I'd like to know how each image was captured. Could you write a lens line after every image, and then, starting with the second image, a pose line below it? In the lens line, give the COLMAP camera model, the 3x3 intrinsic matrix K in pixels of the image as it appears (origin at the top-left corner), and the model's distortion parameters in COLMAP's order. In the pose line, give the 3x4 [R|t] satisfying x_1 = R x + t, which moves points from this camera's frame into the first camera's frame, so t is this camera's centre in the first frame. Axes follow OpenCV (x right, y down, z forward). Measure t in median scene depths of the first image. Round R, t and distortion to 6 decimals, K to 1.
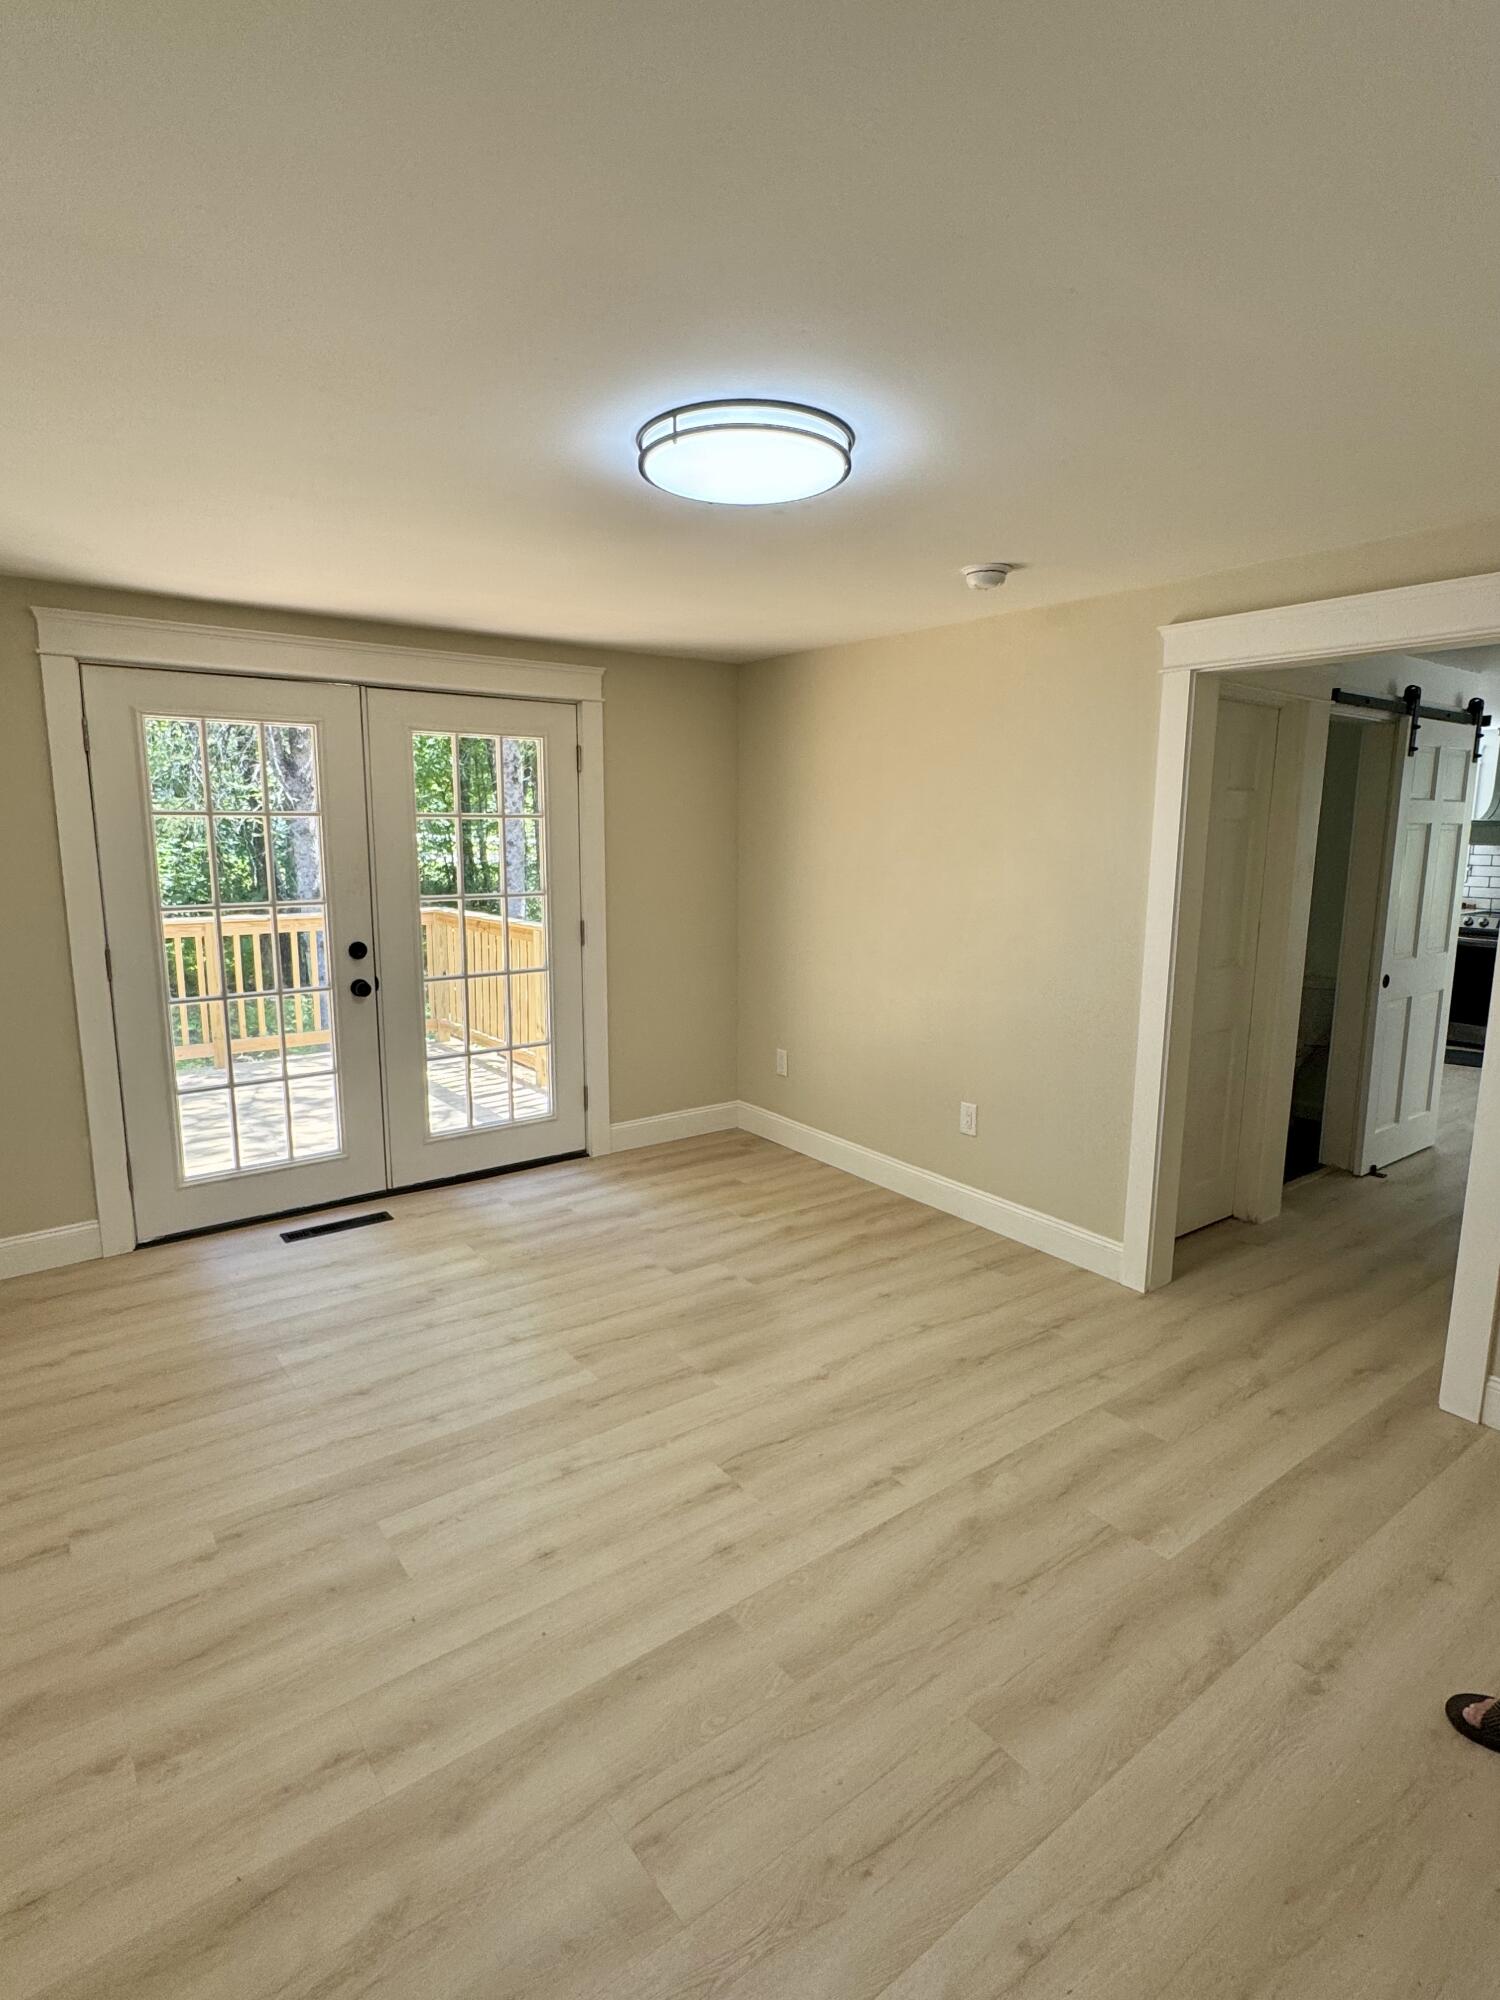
lens RADIAL K [[1035.1, 0, 743.0], [0, 1035.1, 980.1], [0, 0, 1]] dist [-0.014219, 0.000506]
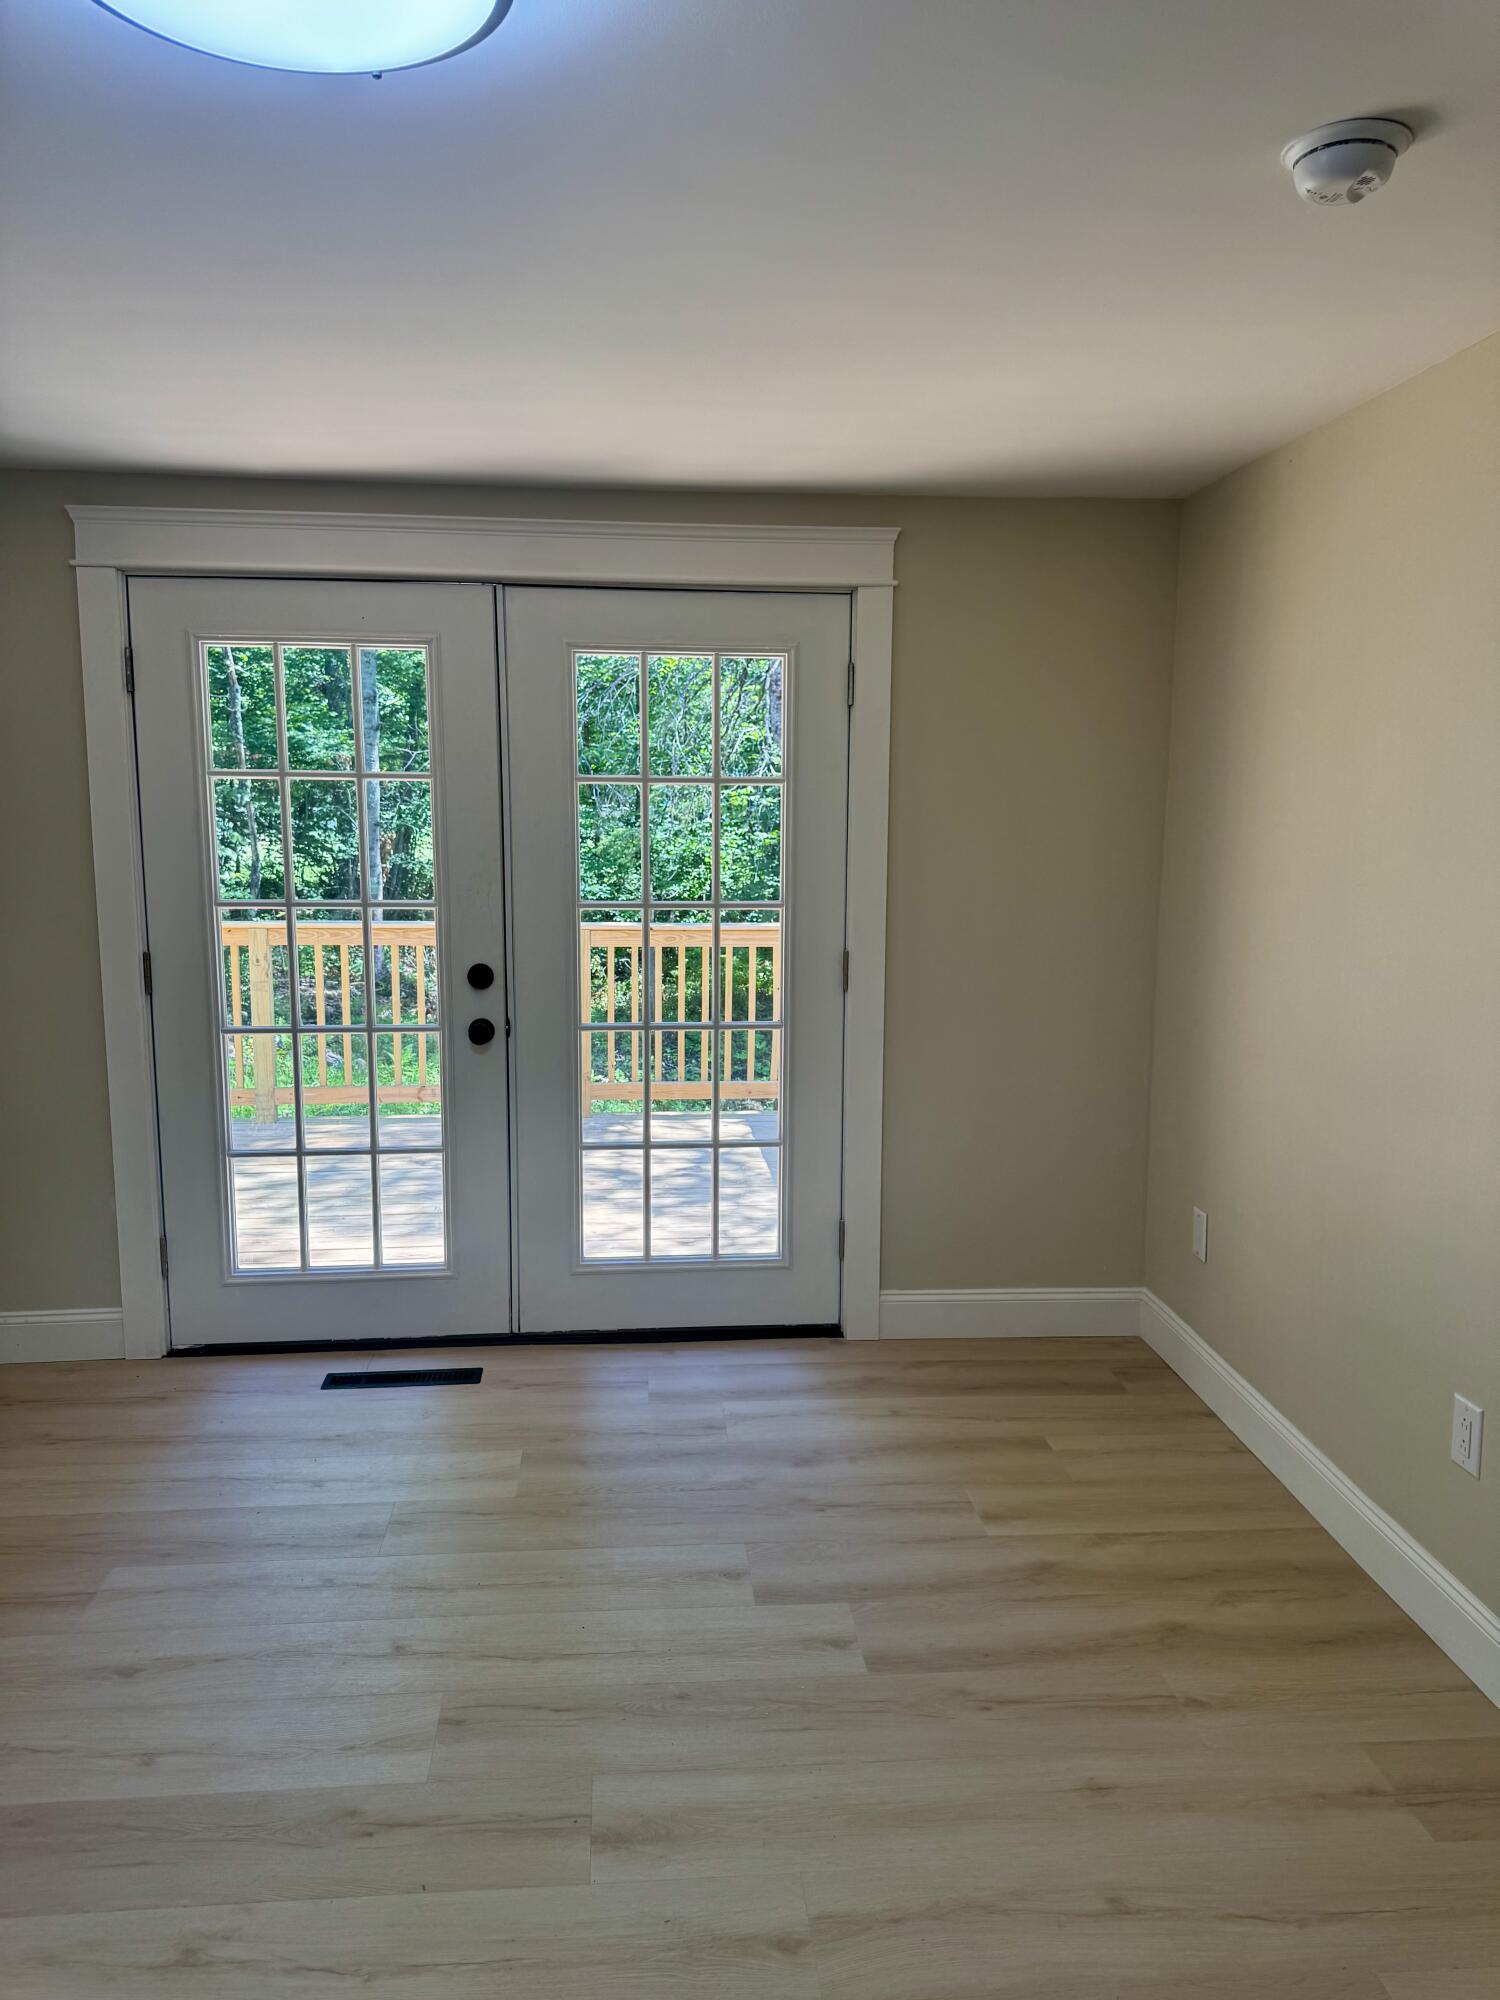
lens RADIAL K [[1410.2, 0, 732.6], [0, 1410.2, 991.7], [0, 0, 1]] dist [0.051755, -0.069892]
pose [[0.846226, 0.067097, -0.528583, 0.260856], [-0.079701, 0.996818, -0.001062, -0.030772], [0.526830, 0.043027, 0.848881, 0.300147]]
